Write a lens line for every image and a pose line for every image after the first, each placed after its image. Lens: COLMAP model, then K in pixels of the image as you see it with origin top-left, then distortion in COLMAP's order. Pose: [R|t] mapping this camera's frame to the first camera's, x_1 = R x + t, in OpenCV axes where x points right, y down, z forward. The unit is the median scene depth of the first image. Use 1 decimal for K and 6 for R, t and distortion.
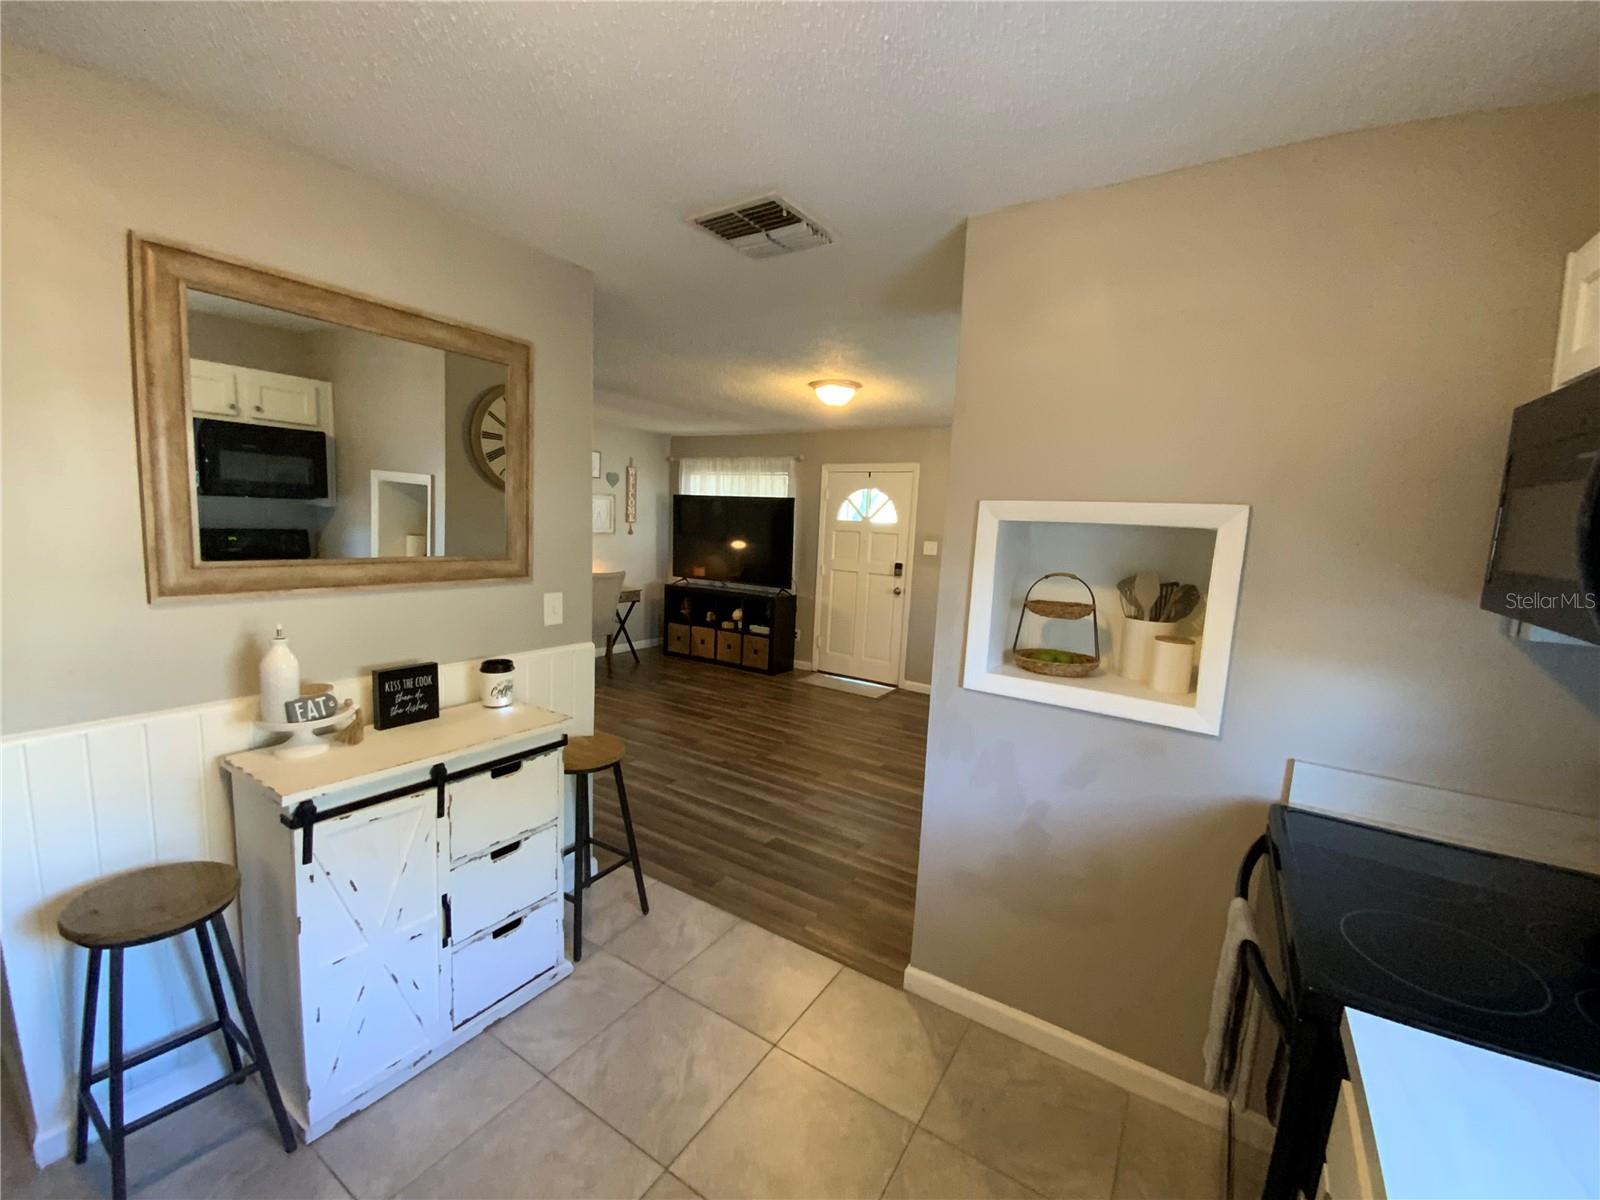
lens RADIAL K [[645.1, 0, 802.6], [0, 645.1, 600.5], [0, 0, 1]] dist [-0.005975, -0.004492]
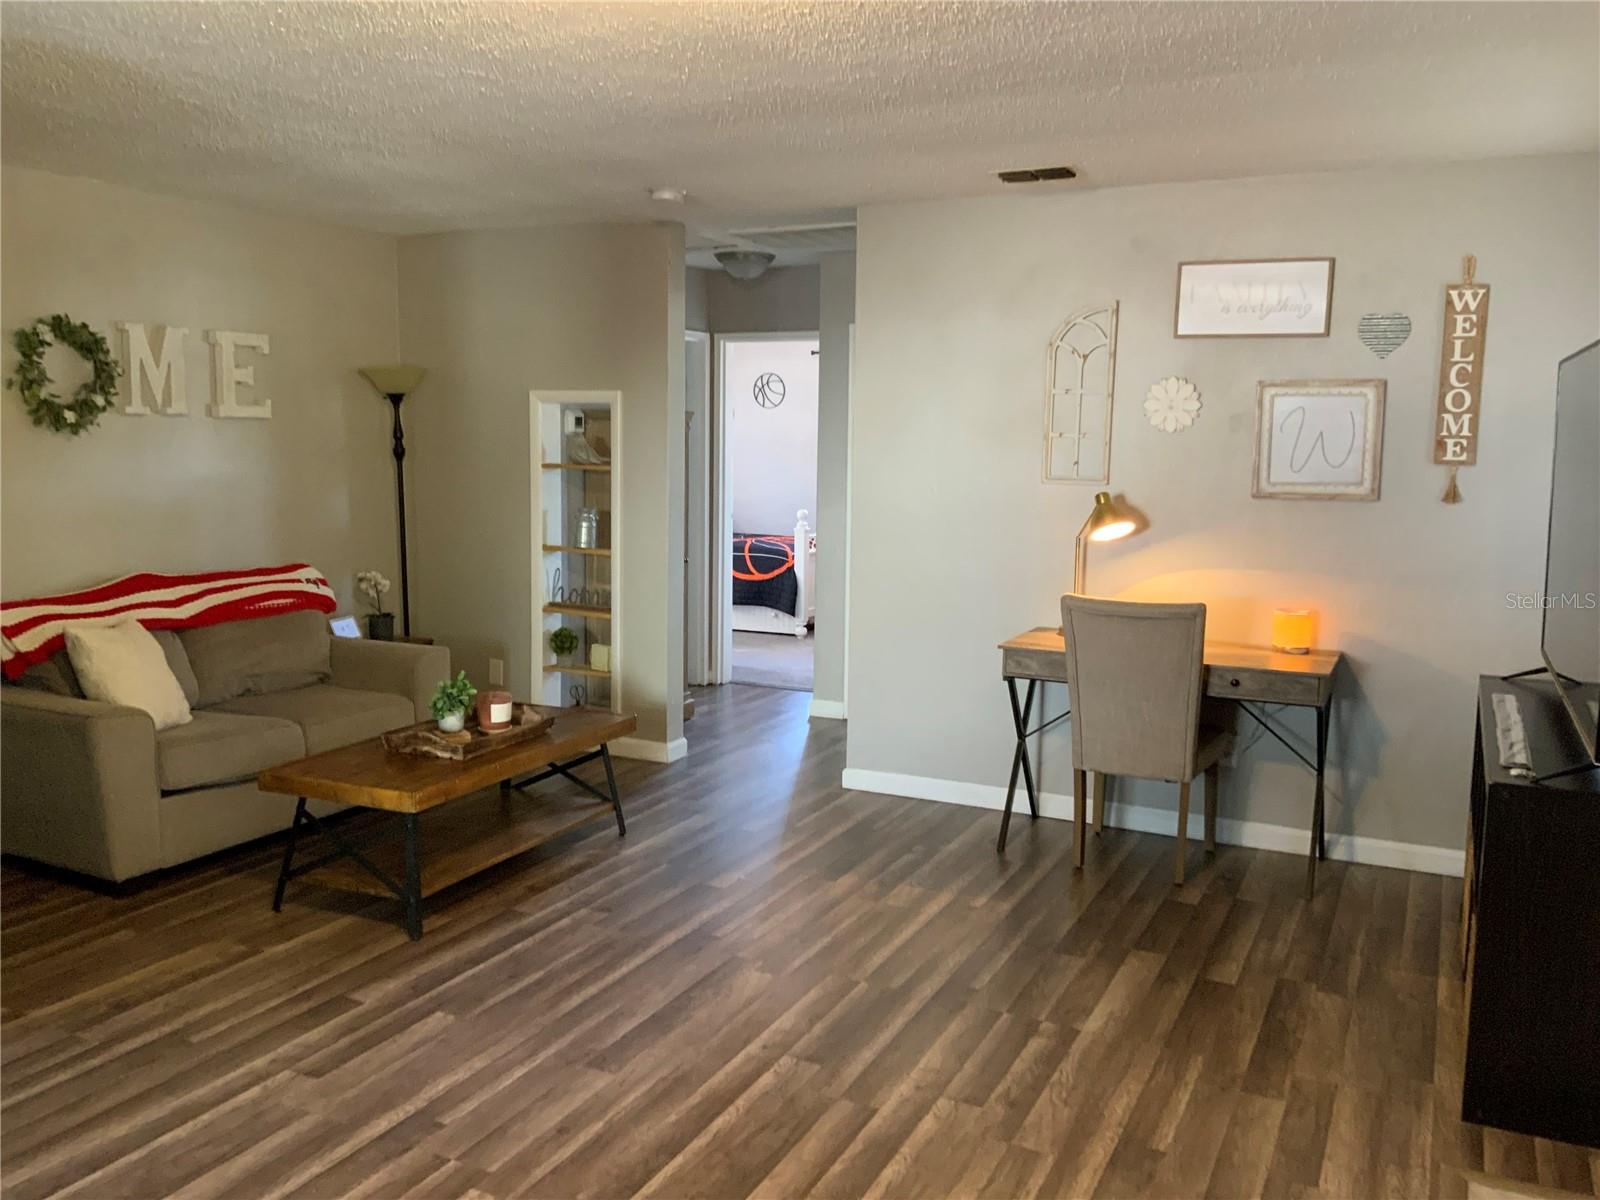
lens RADIAL K [[1292.8, 0, 790.8], [0, 1292.8, 611.2], [0, 0, 1]] dist [-0.007644, -0.028305]
pose [[0.113988, 0.098927, -0.988544, 0.449071], [-0.128210, 0.988174, 0.084106, -0.086665], [0.985175, 0.117154, 0.125323, 0.853027]]
